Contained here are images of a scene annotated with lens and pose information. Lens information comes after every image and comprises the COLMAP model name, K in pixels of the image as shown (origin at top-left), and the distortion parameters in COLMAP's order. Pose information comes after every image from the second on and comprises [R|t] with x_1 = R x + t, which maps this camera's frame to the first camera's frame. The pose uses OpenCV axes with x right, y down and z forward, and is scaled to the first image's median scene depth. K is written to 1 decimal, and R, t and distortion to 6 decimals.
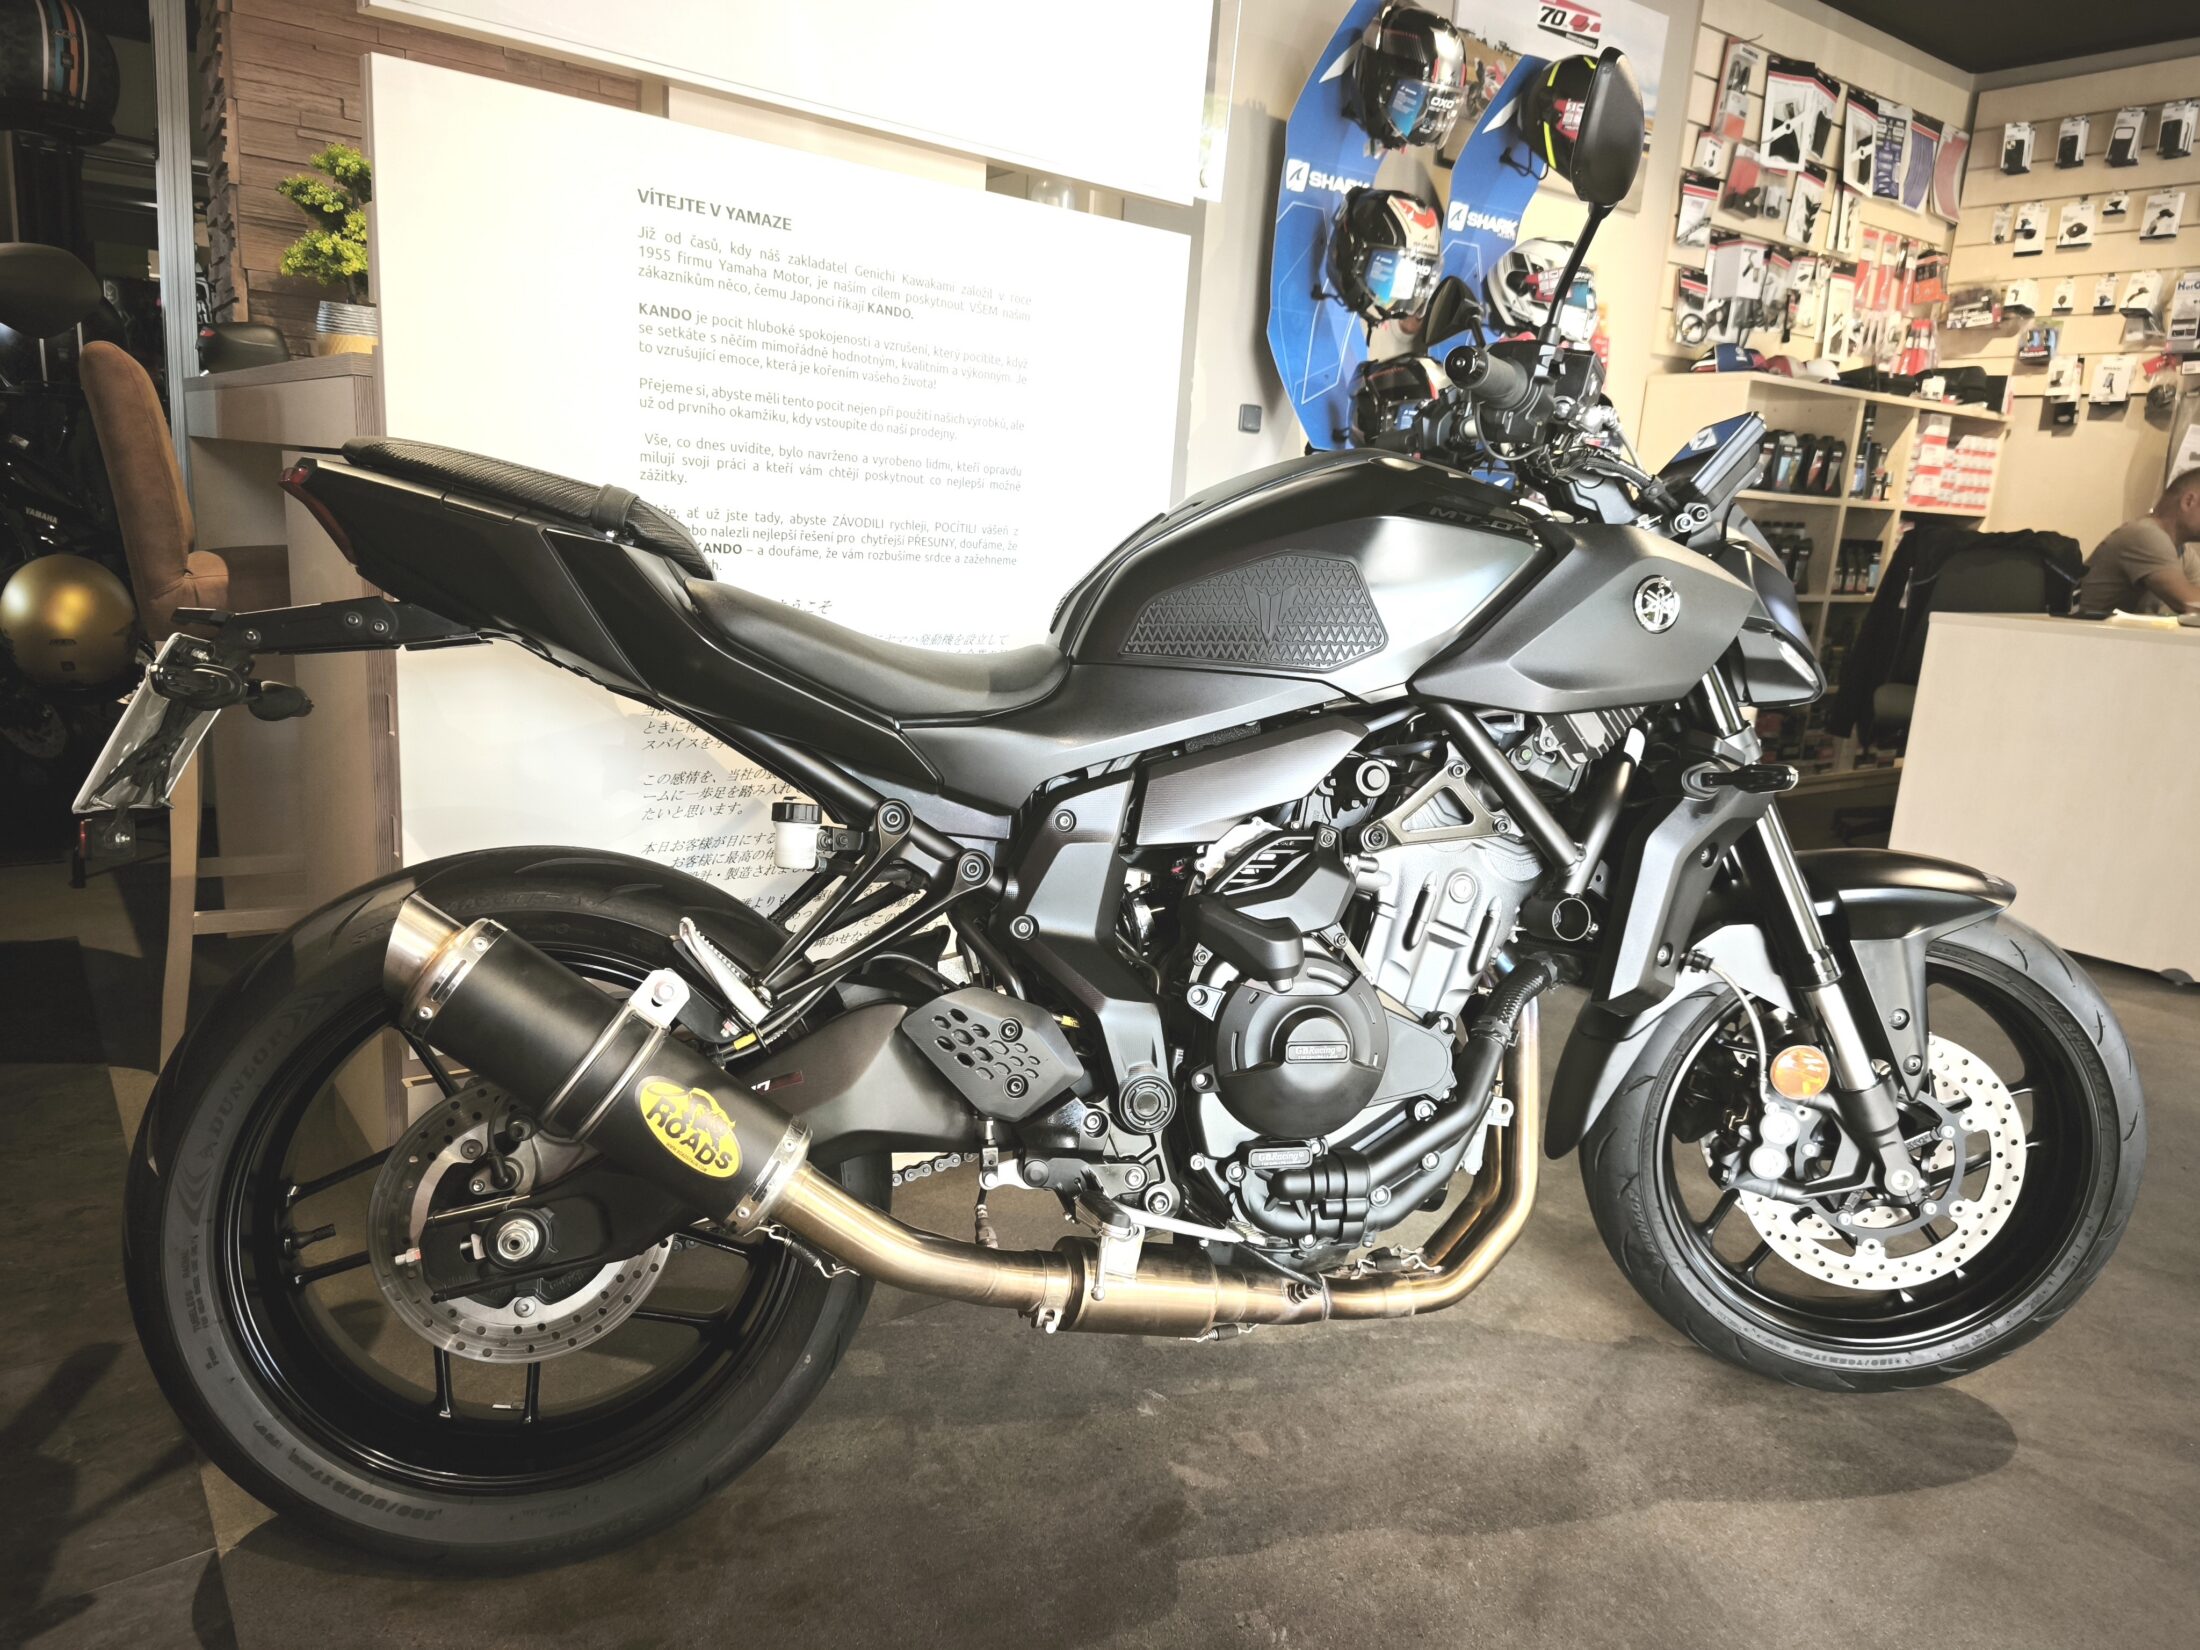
lens RADIAL K [[1467.1, 0, 1099.7], [0, 1467.1, 811.0], [0, 0, 1]] dist [0.080428, -0.070510]
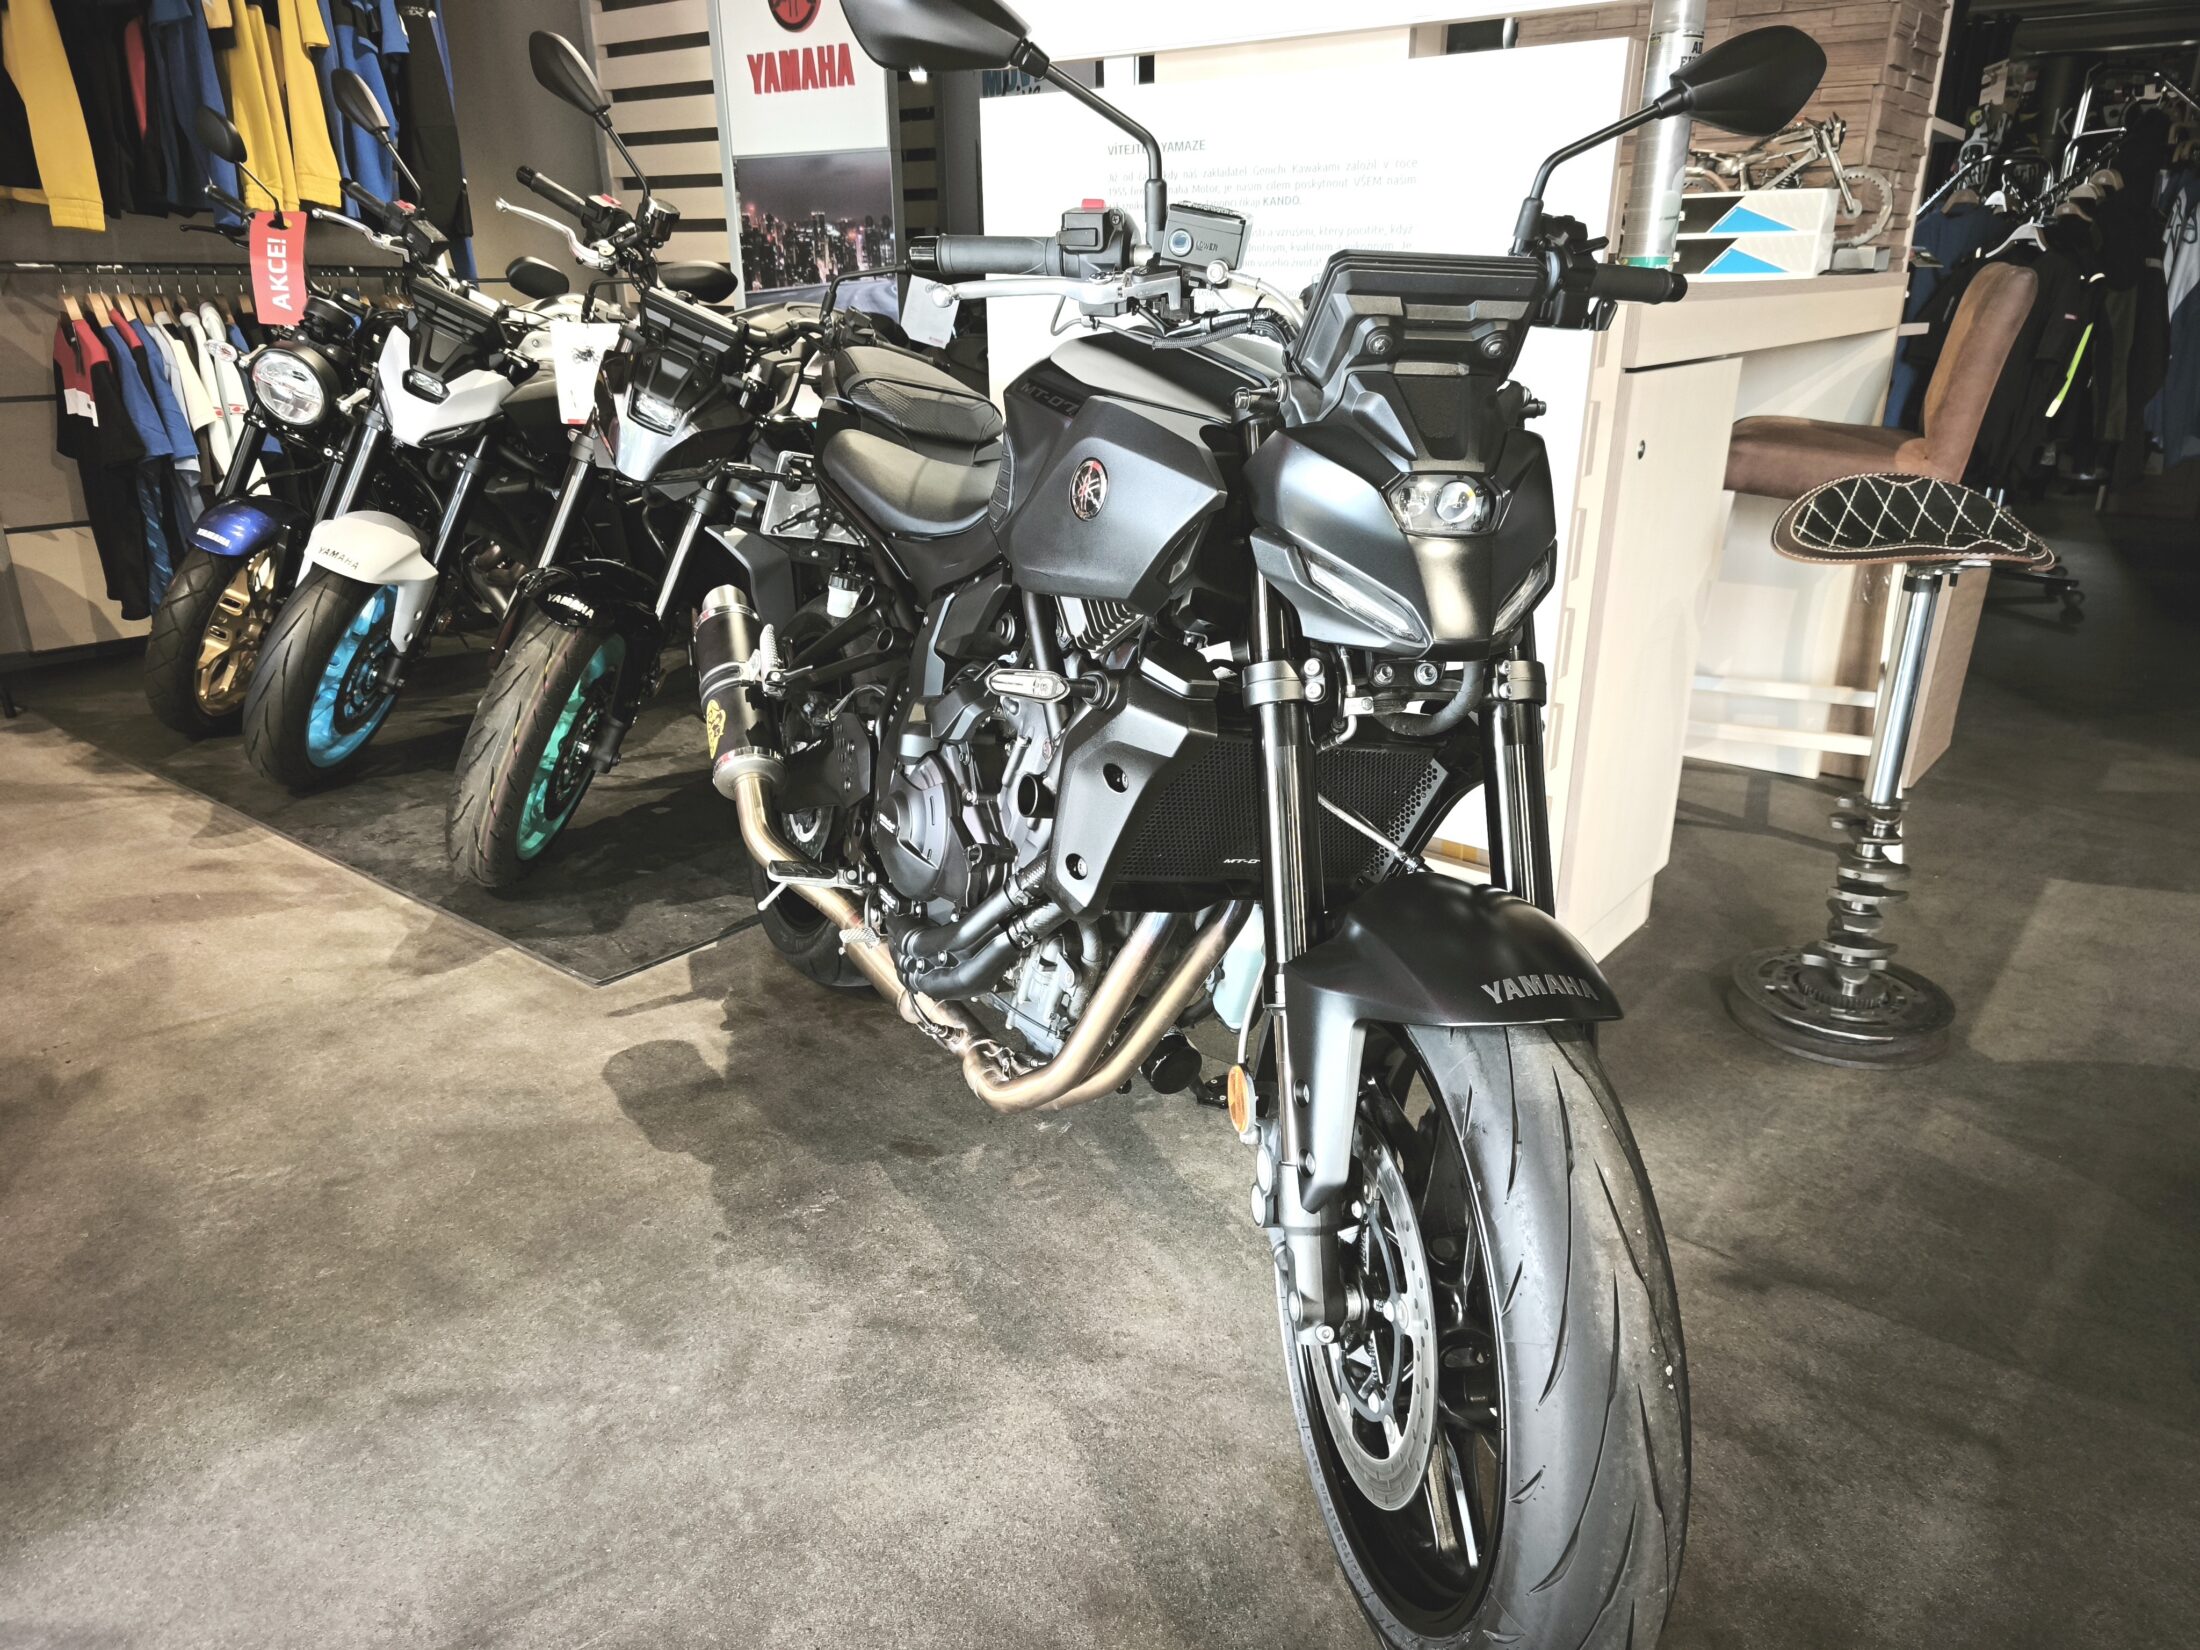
lens RADIAL K [[1475.2, 0, 1103.3], [0, 1475.2, 817.8], [0, 0, 1]] dist [0.098205, -0.098507]
pose [[0.243134, 0.268545, -0.932078, 1.086729], [-0.184133, 0.956218, 0.227469, -0.129821], [0.952355, 0.116321, 0.281937, 0.641698]]
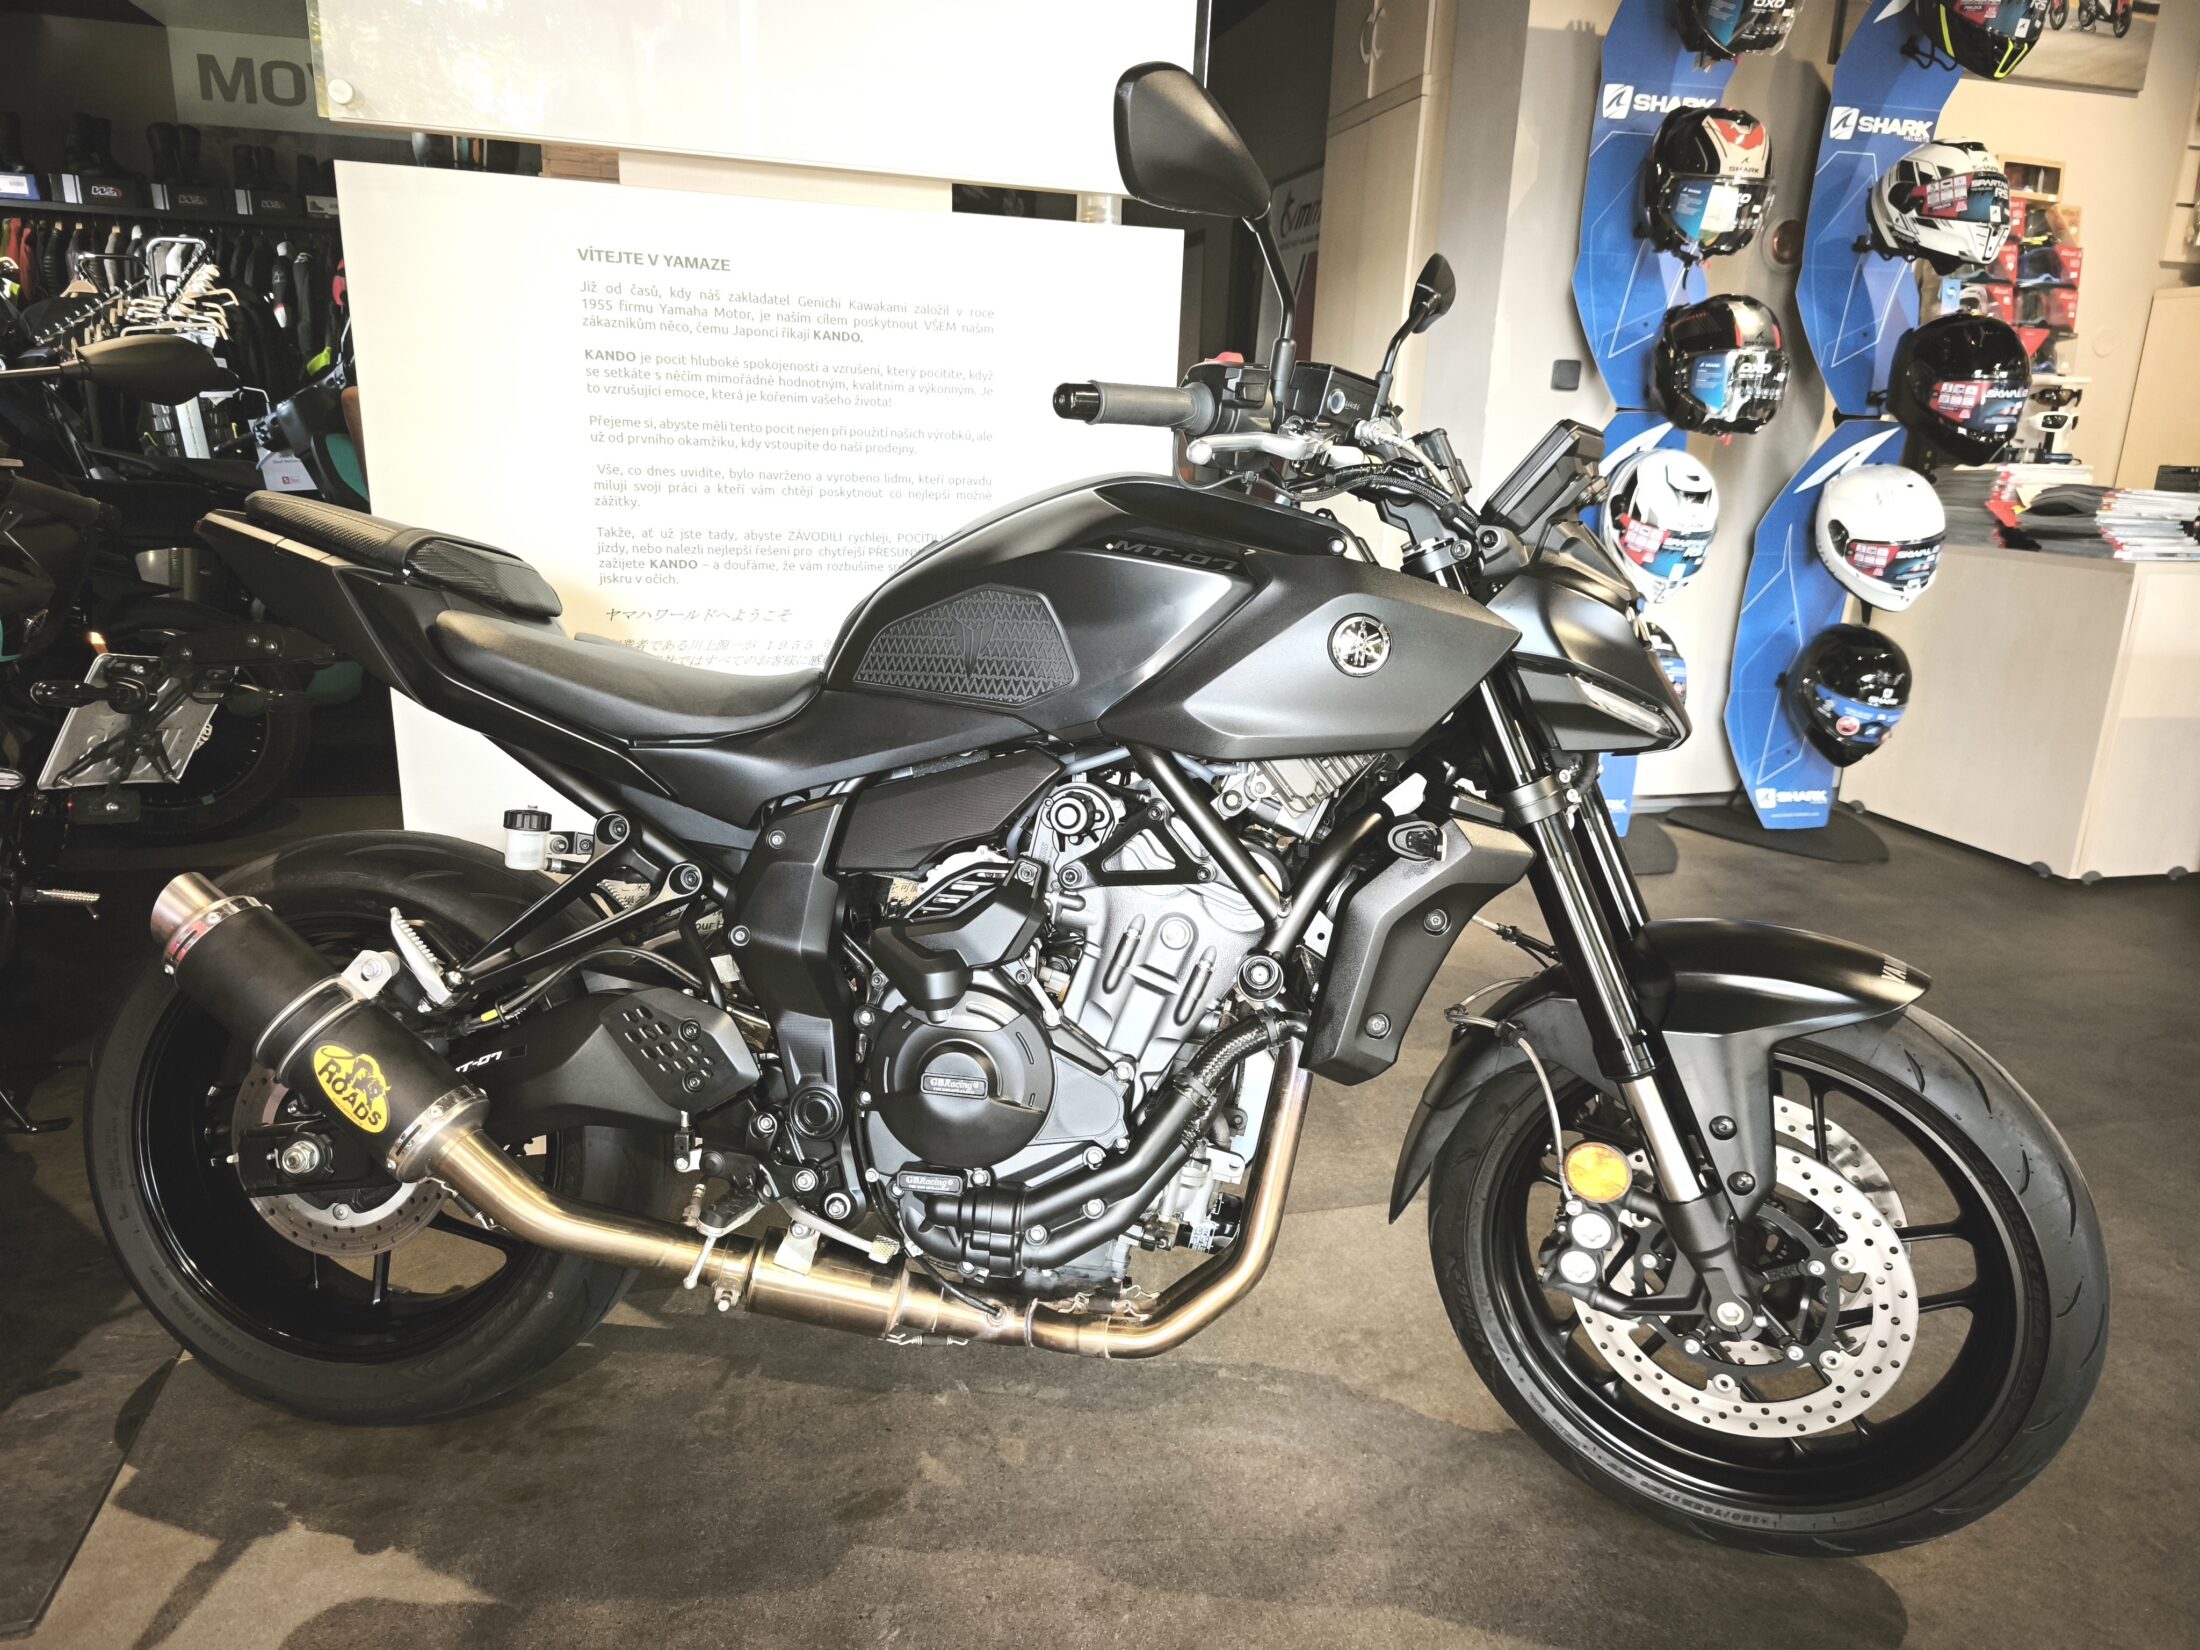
lens RADIAL K [[1465.6, 0, 1102.5], [0, 1465.6, 816.9], [0, 0, 1]] dist [0.084100, -0.075490]
pose [[0.930705, 0.062046, -0.360471, 0.467130], [-0.047637, 0.997675, 0.048731, -0.058827], [0.362657, -0.028183, 0.931497, 0.076839]]
